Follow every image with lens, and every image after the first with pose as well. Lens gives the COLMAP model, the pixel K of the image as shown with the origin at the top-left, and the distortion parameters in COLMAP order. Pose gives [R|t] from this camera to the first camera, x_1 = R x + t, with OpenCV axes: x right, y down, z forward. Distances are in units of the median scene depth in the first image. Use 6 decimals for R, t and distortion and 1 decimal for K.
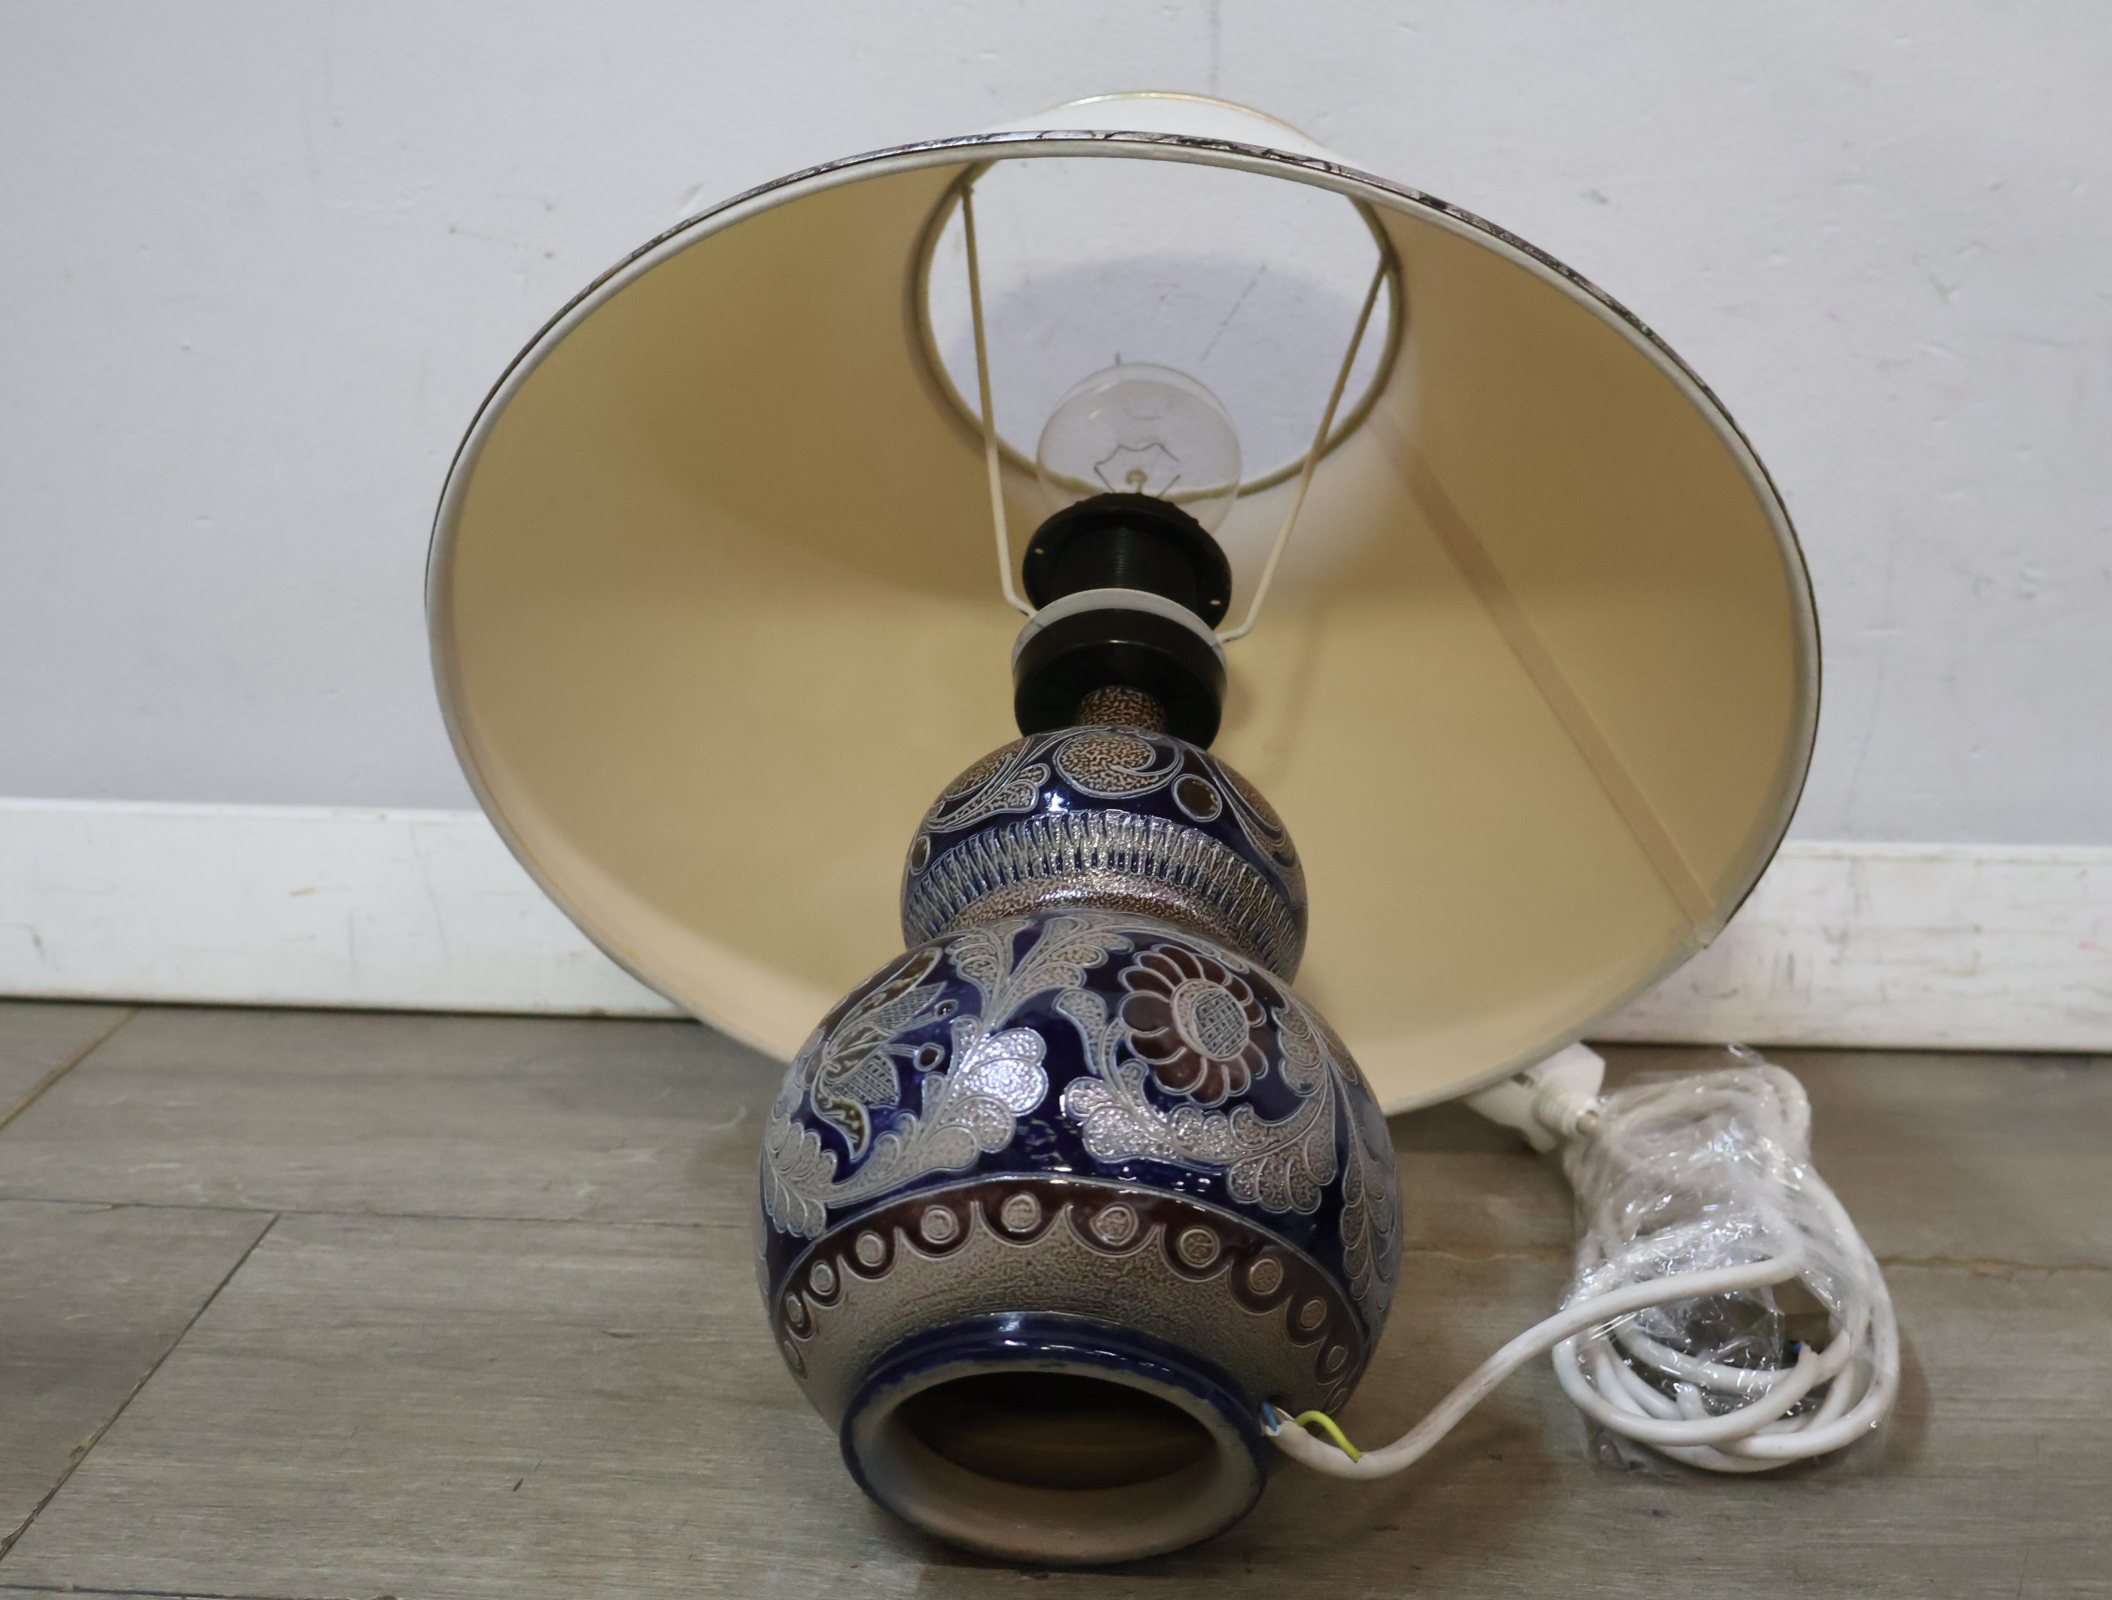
lens RADIAL K [[2651.8, 0, 1057.3], [0, 2651.8, 791.0], [0, 0, 1]] dist [0.006169, 0.000000]
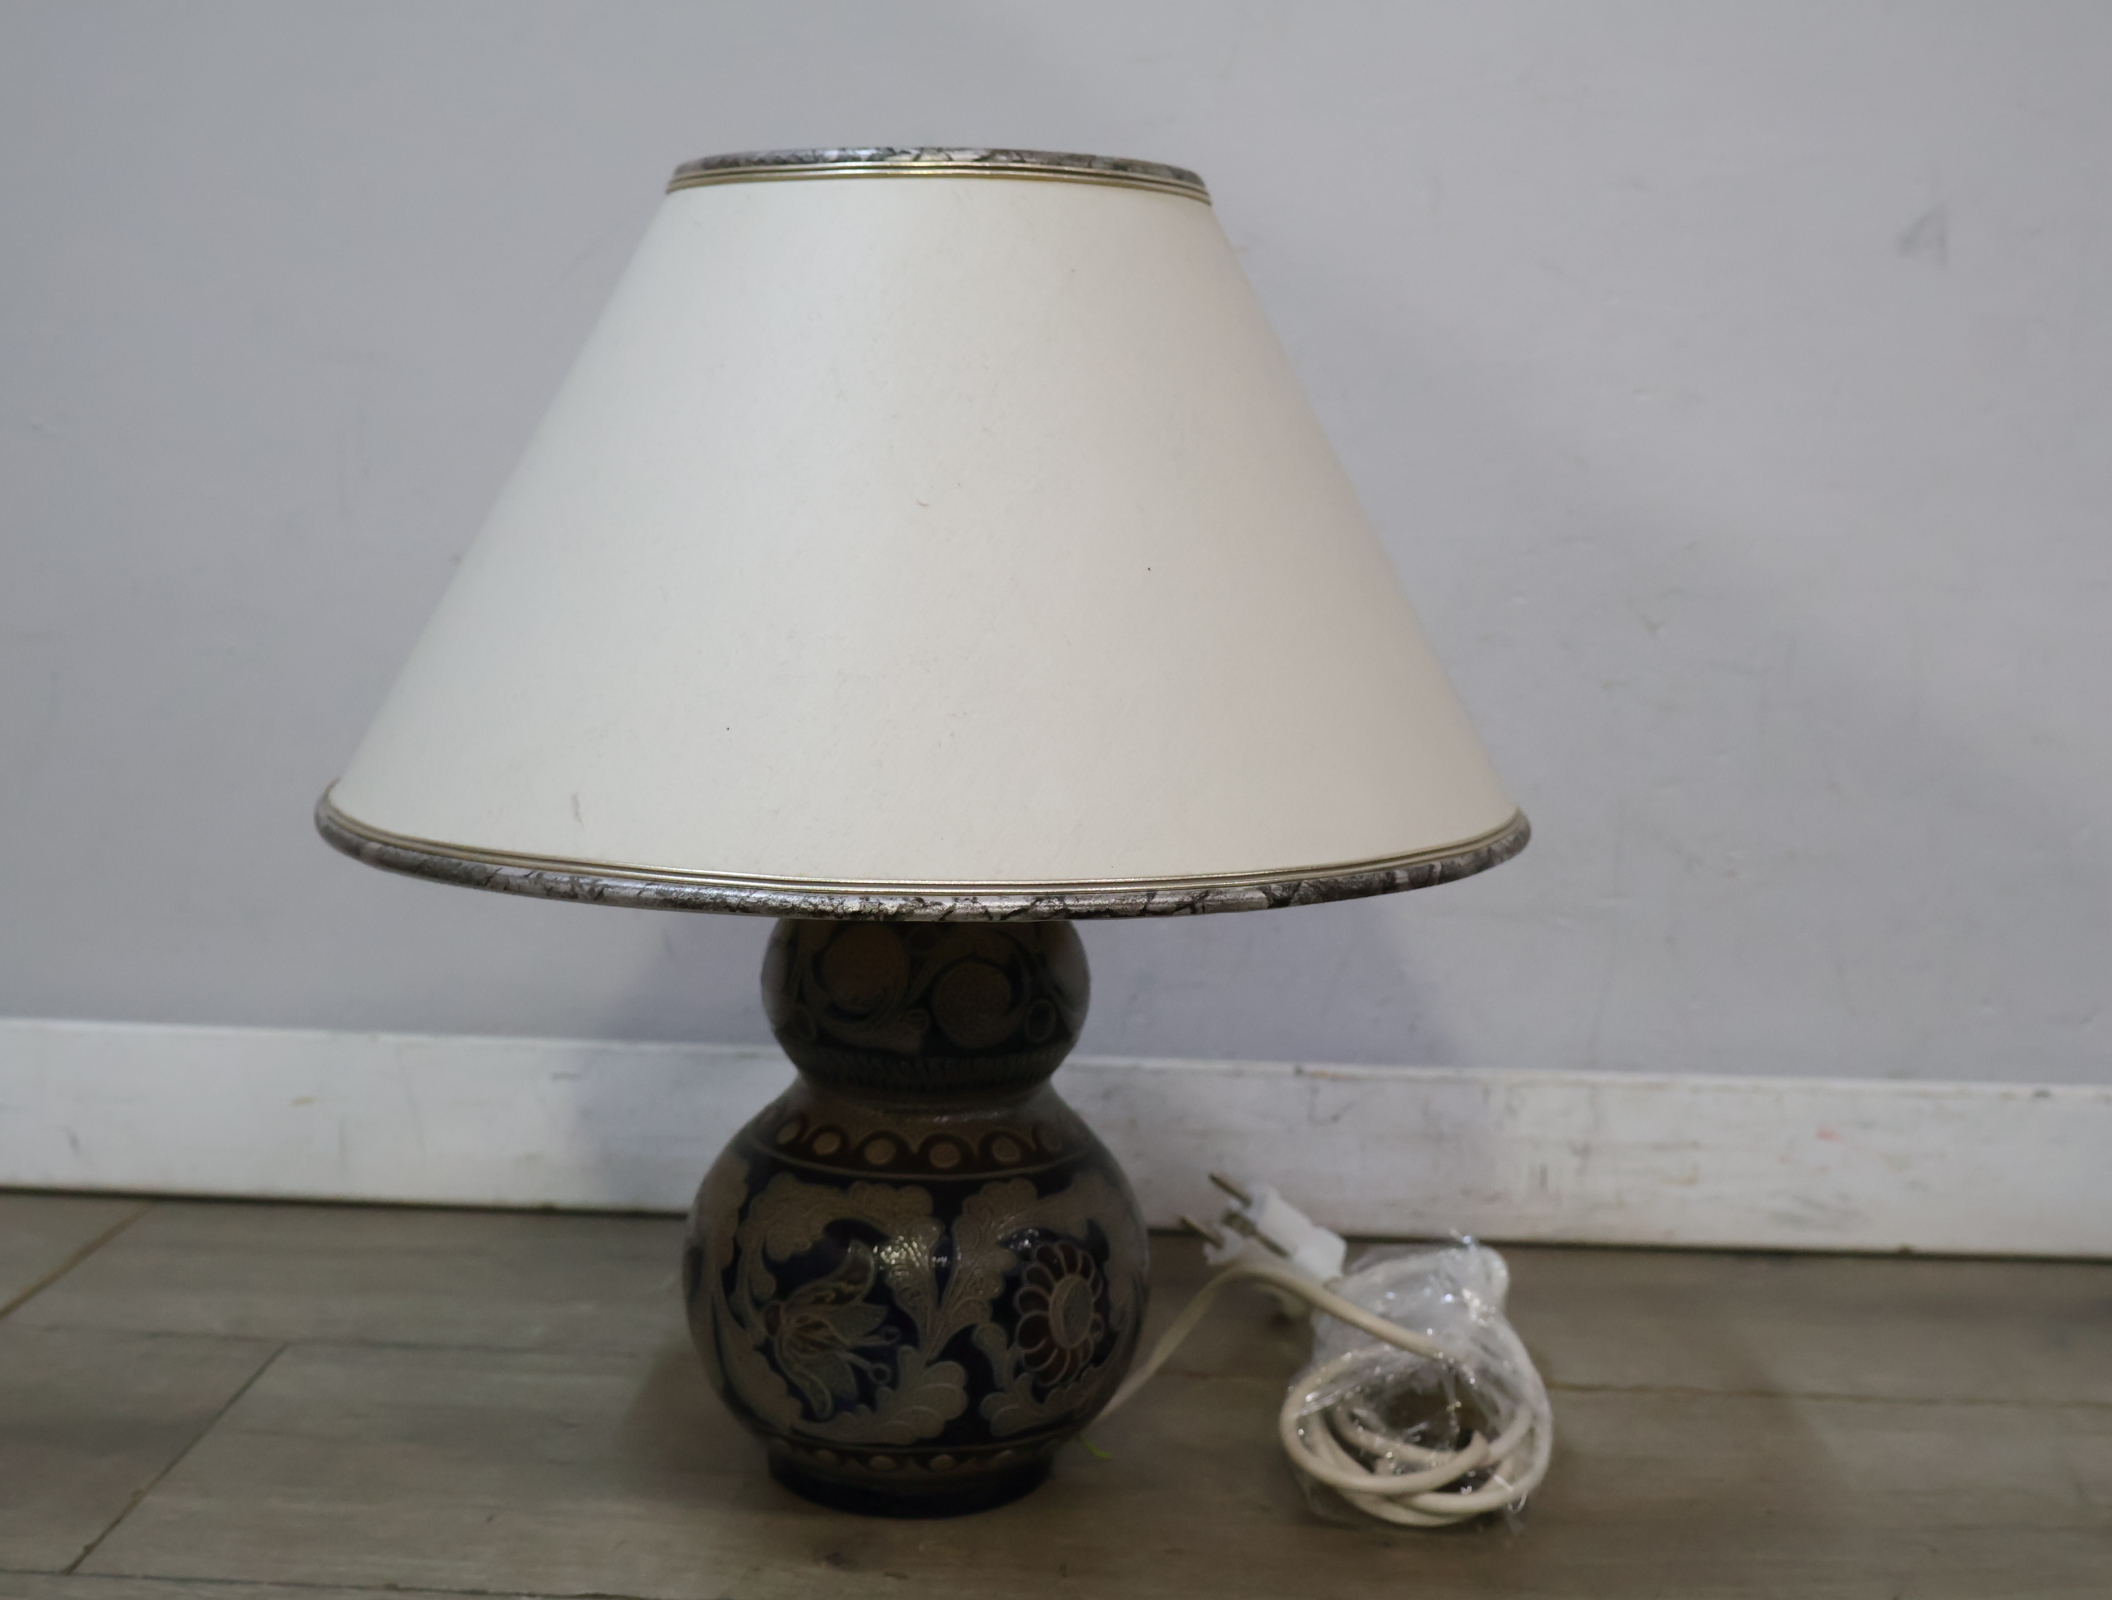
lens RADIAL K [[2651.8, 0, 1047.4], [0, 2651.8, 791.1], [0, 0, 1]] dist [0.006169, 0.000000]
pose [[0.999517, 0.015632, 0.026840, 0.019589], [-0.011749, 0.990198, -0.139177, 0.079822], [-0.028753, 0.138794, 0.989904, -0.267217]]
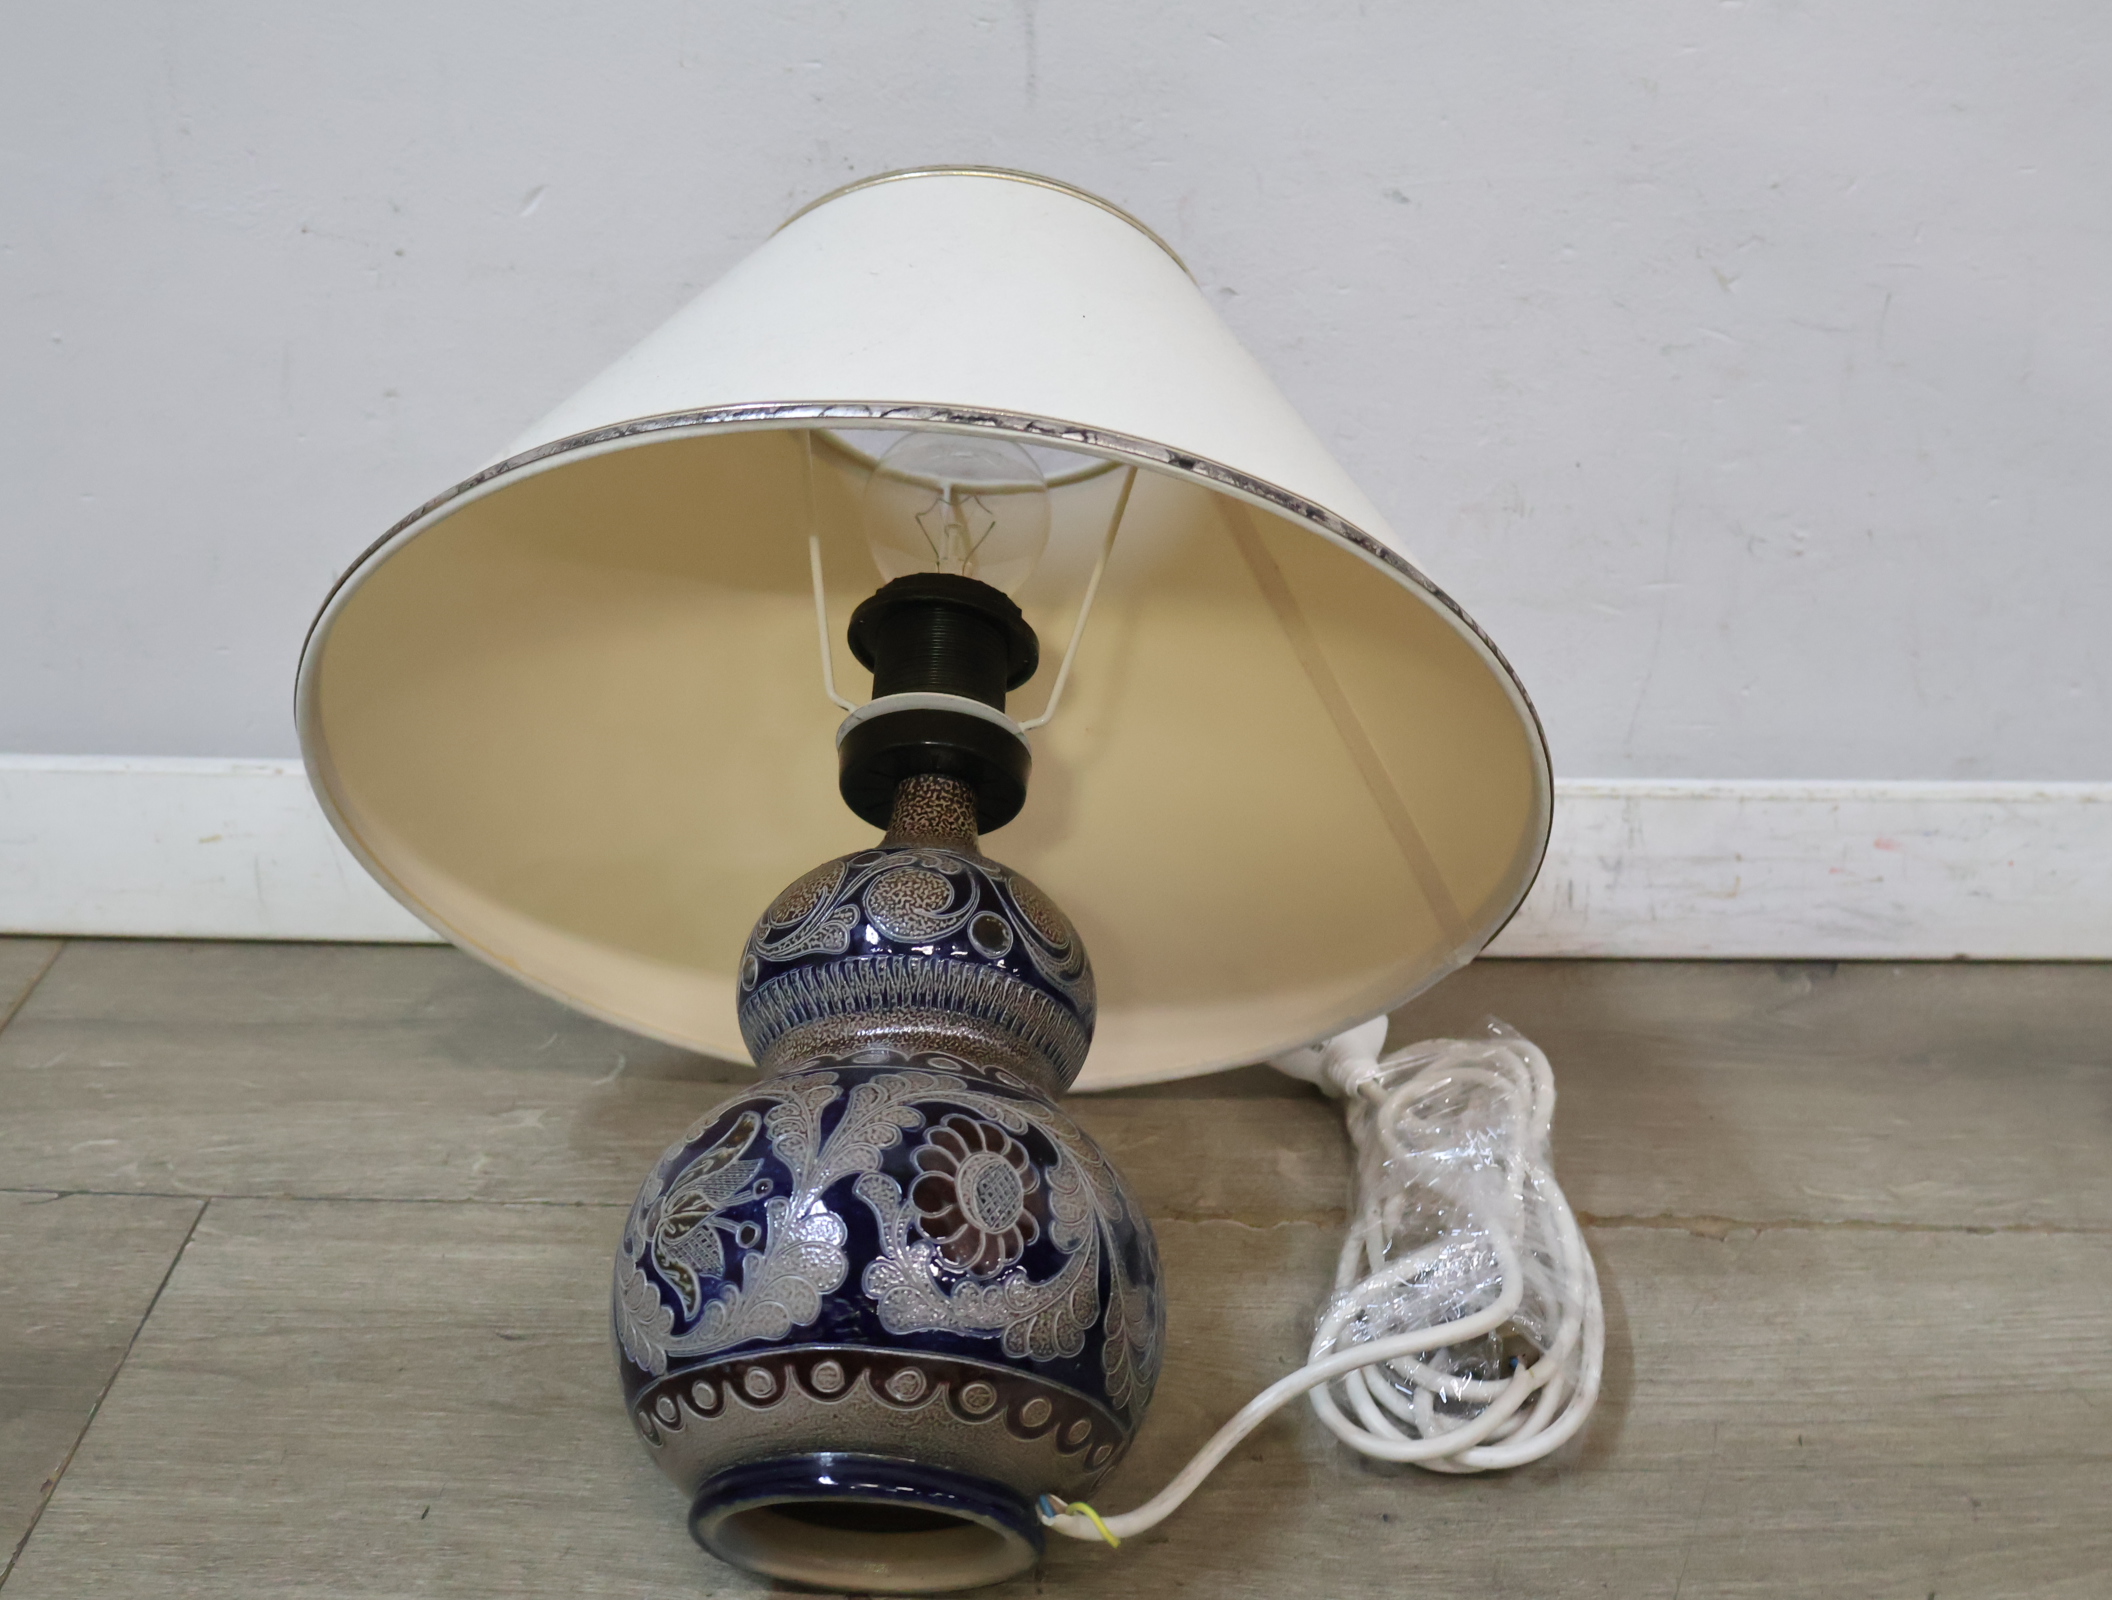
lens RADIAL K [[2651.8, 0, 1051.8], [0, 2651.8, 791.8], [0, 0, 1]] dist [0.006169, 0.000000]
pose [[0.999648, -0.019001, 0.018523, 0.051579], [0.014980, 0.980269, 0.197102, -0.244632], [-0.021903, -0.196755, 0.980208, -0.086361]]
